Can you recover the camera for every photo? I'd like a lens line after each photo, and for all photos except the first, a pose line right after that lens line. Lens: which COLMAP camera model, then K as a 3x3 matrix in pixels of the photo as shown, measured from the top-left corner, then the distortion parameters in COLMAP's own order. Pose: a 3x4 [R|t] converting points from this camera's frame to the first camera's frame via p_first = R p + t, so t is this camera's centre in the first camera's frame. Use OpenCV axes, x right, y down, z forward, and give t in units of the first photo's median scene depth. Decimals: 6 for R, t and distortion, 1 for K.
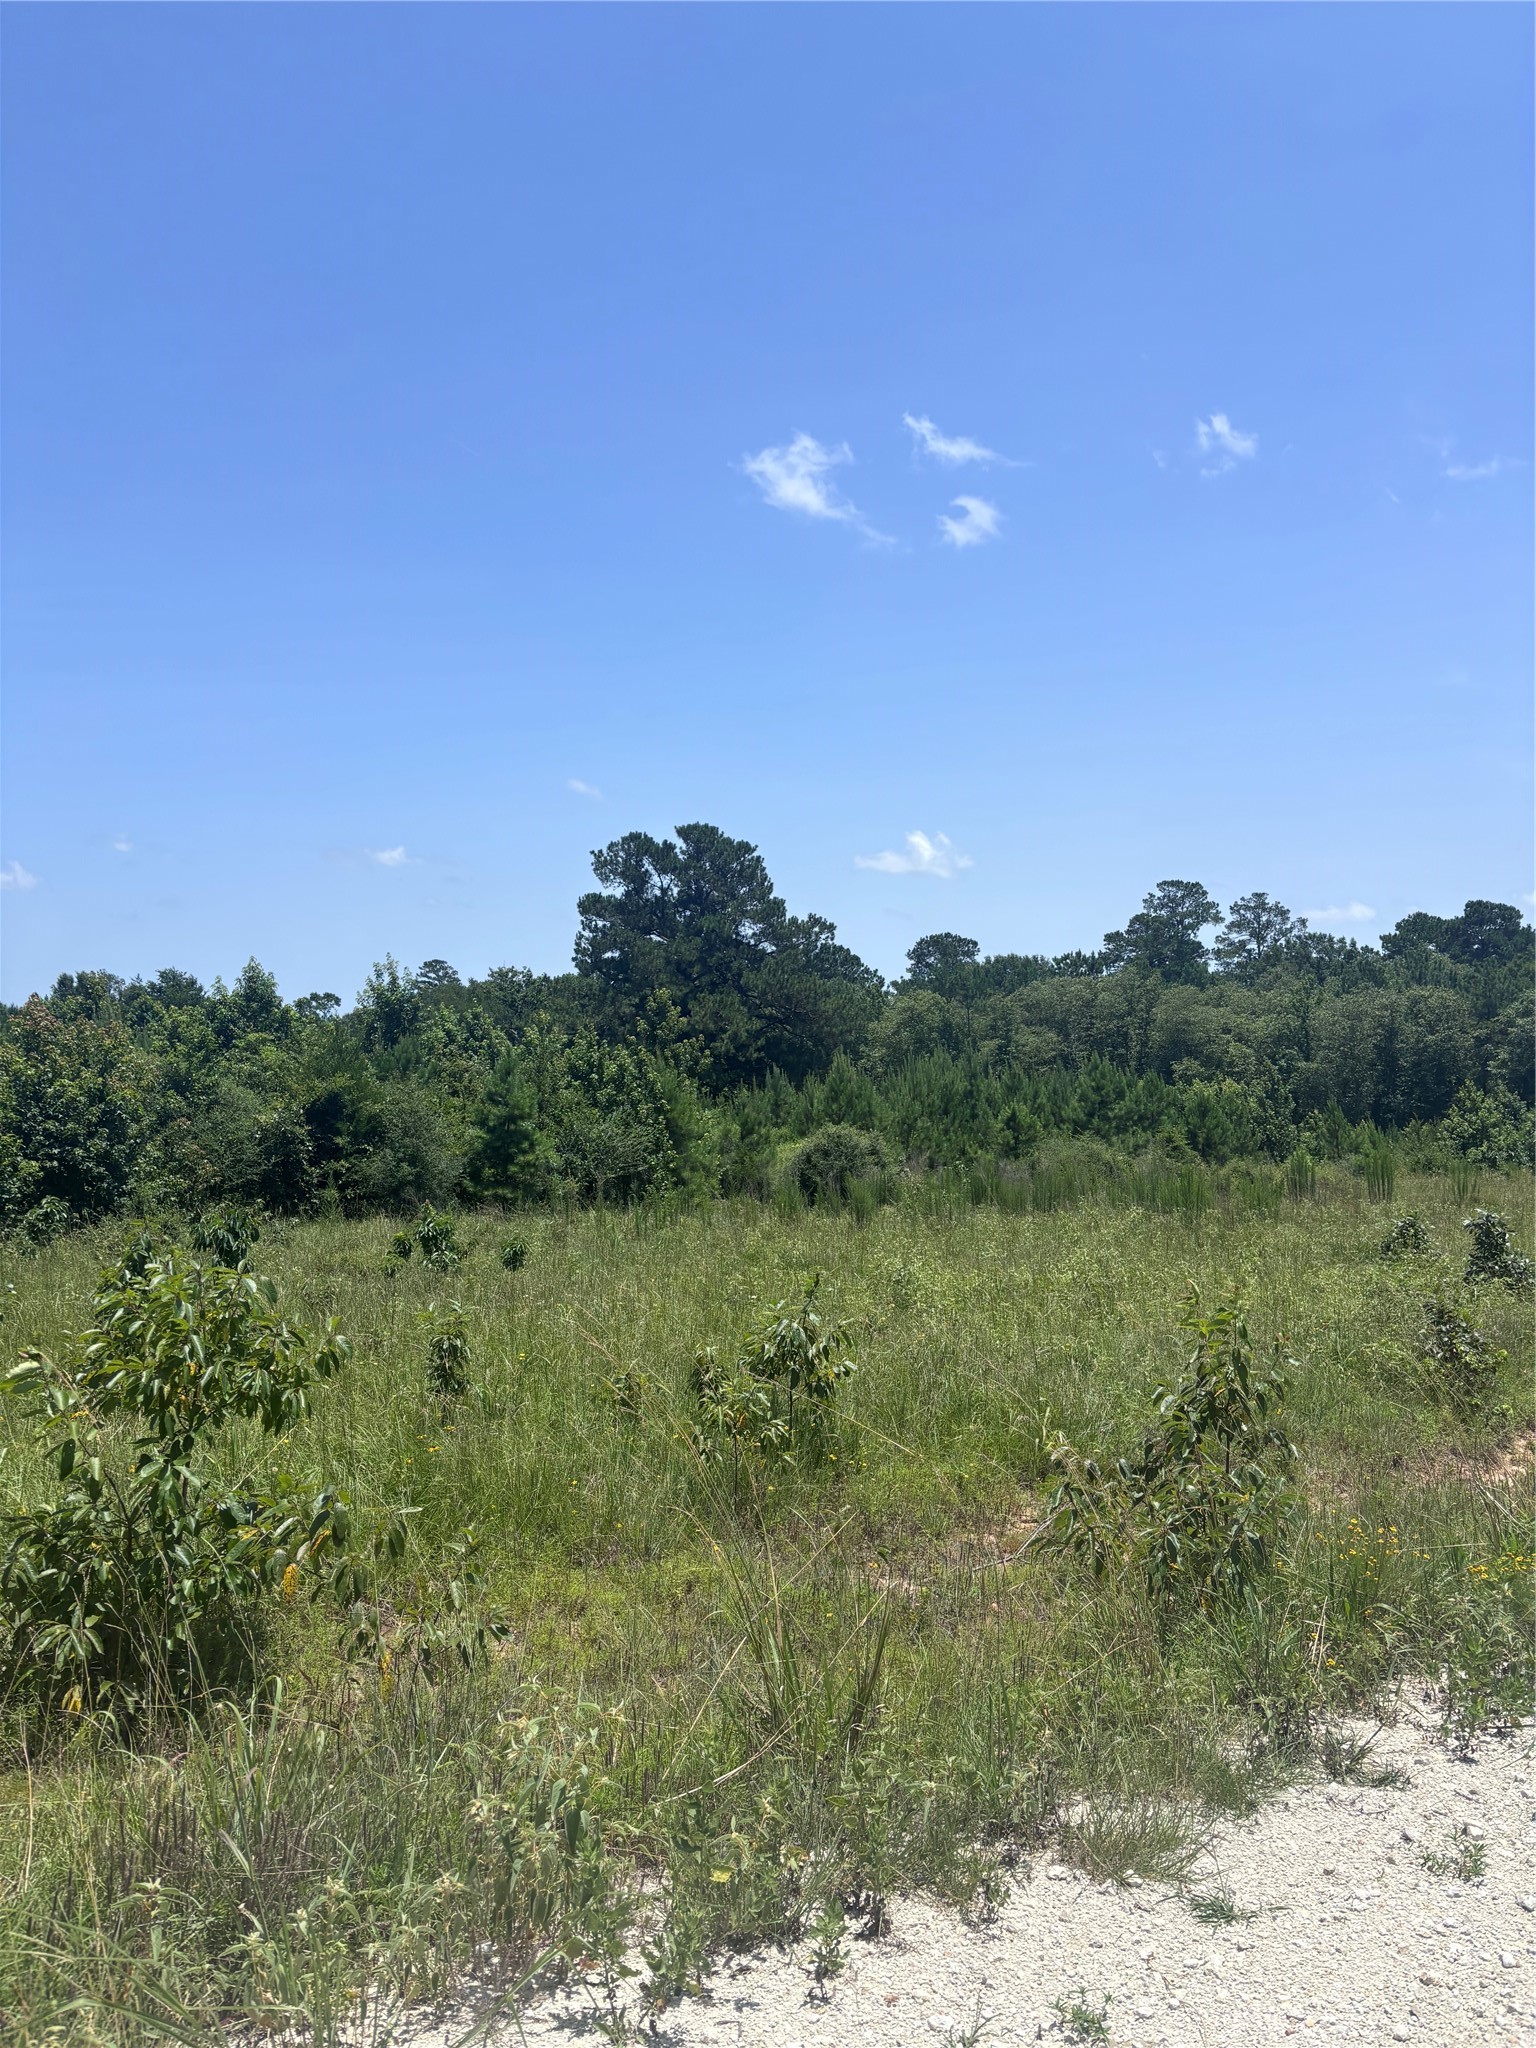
lens RADIAL K [[1575.5, 0, 772.4], [0, 1575.5, 992.8], [0, 0, 1]] dist [0.060173, -0.057575]
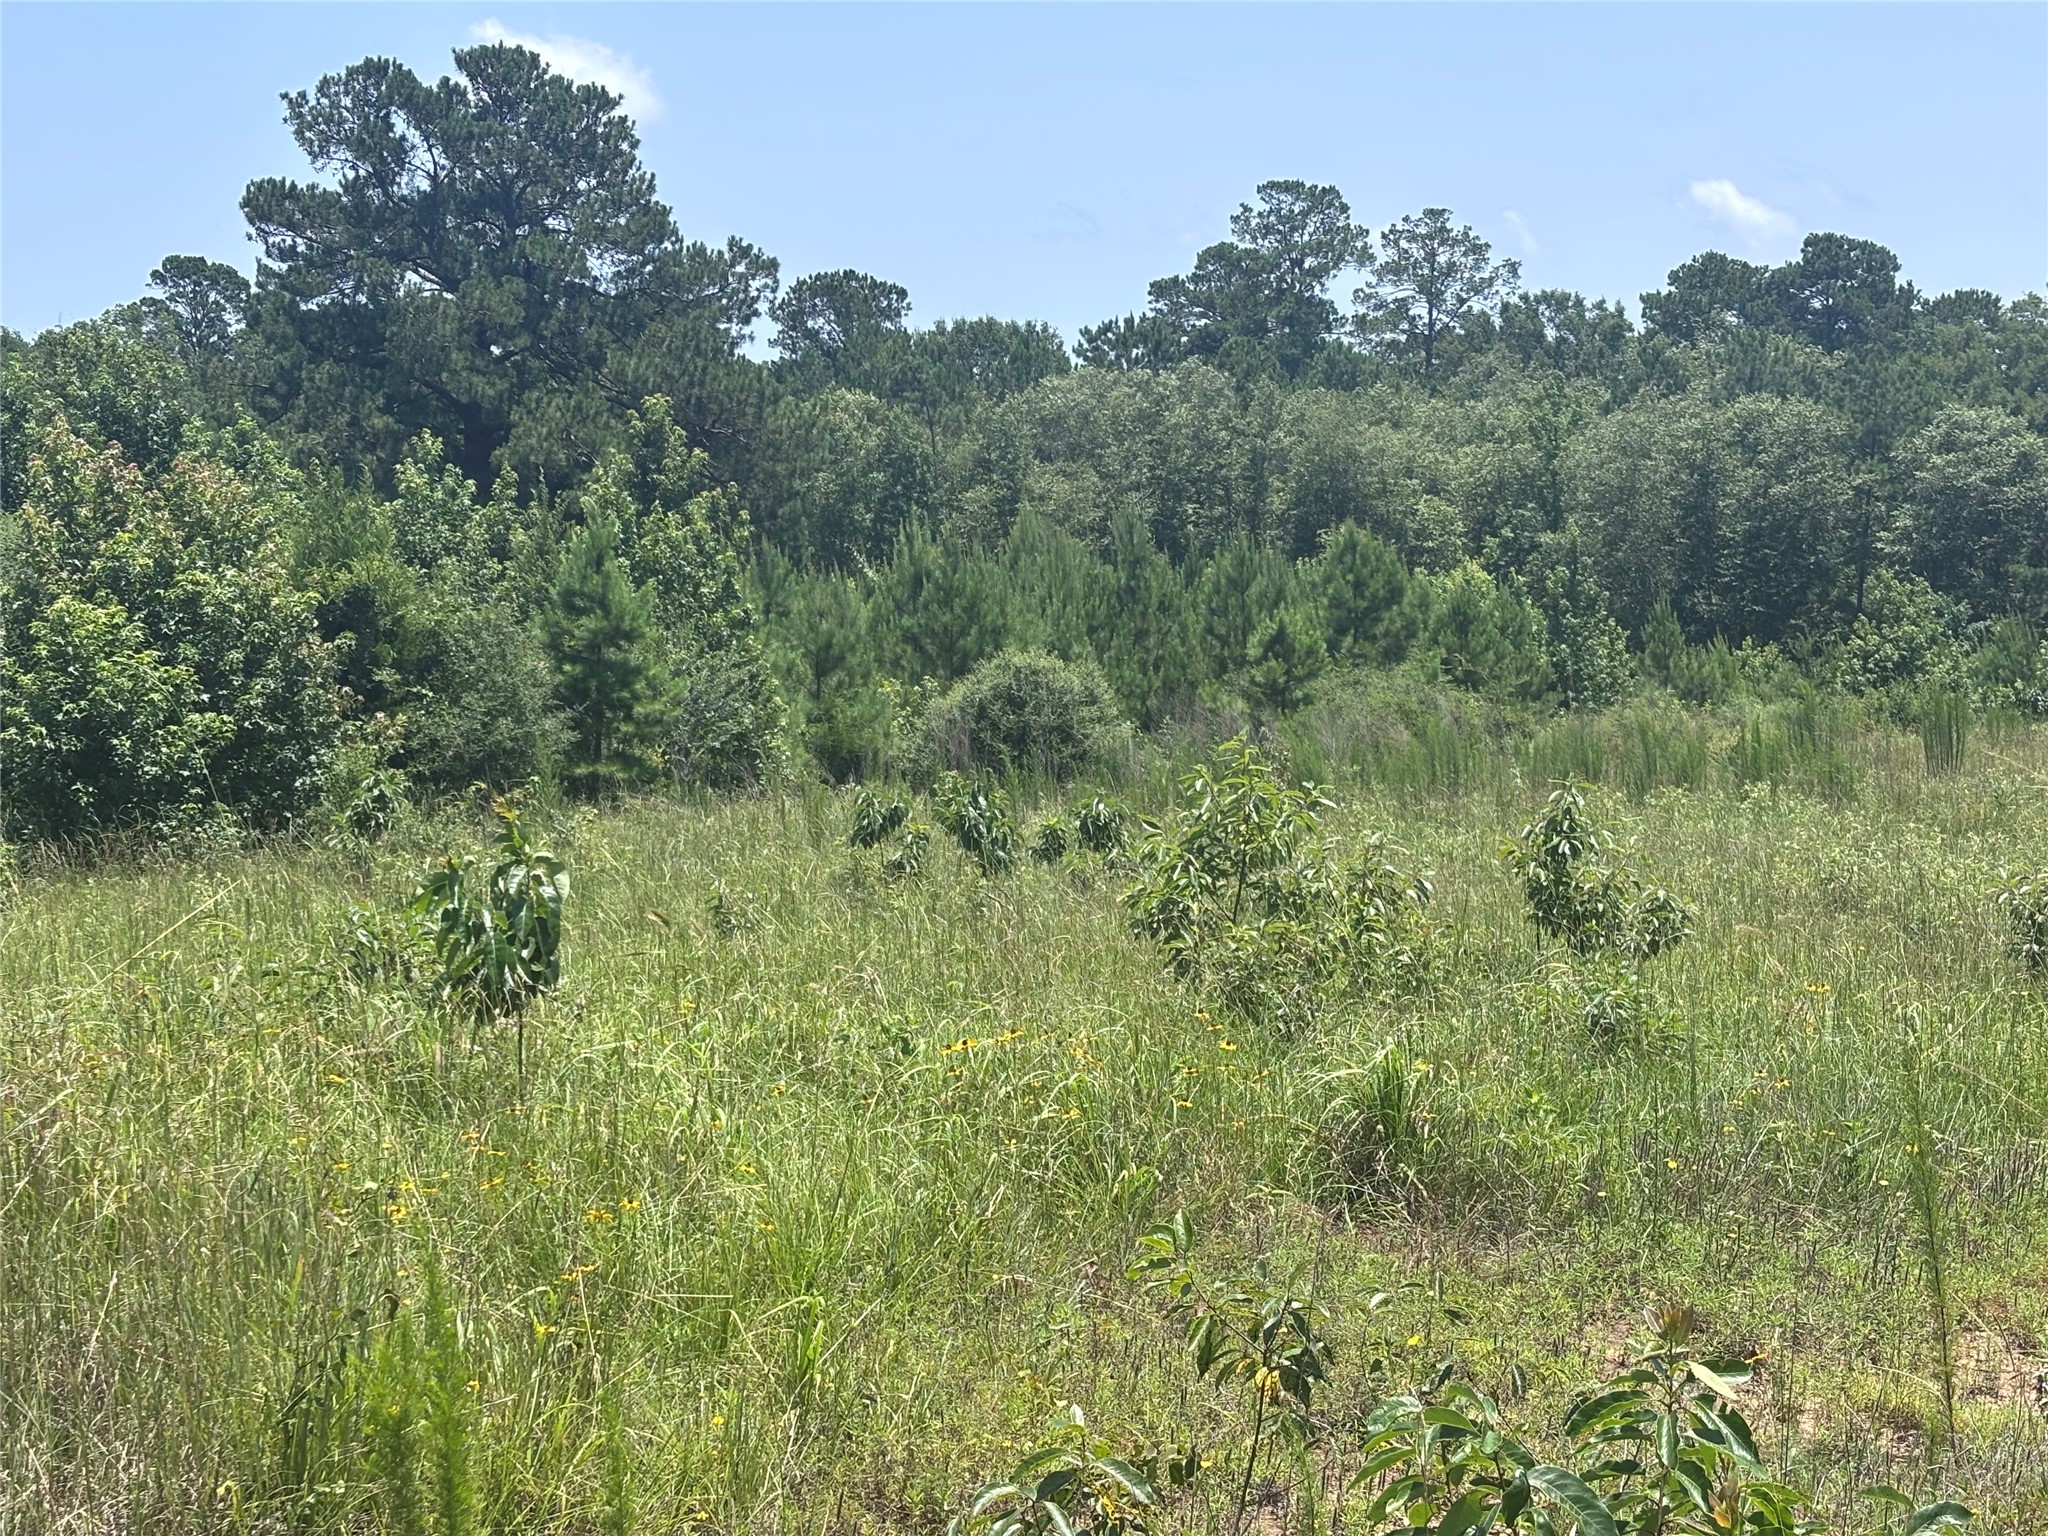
lens RADIAL K [[3187.7, 0, 1024.9], [0, 3187.7, 769.5], [0, 0, 1]] dist [0.126164, 0.000000]
pose [[0.975270, -0.009154, 0.220828, -0.296193], [-0.017696, 0.992700, 0.119306, -0.011925], [-0.220308, -0.120264, 0.967988, -0.129626]]
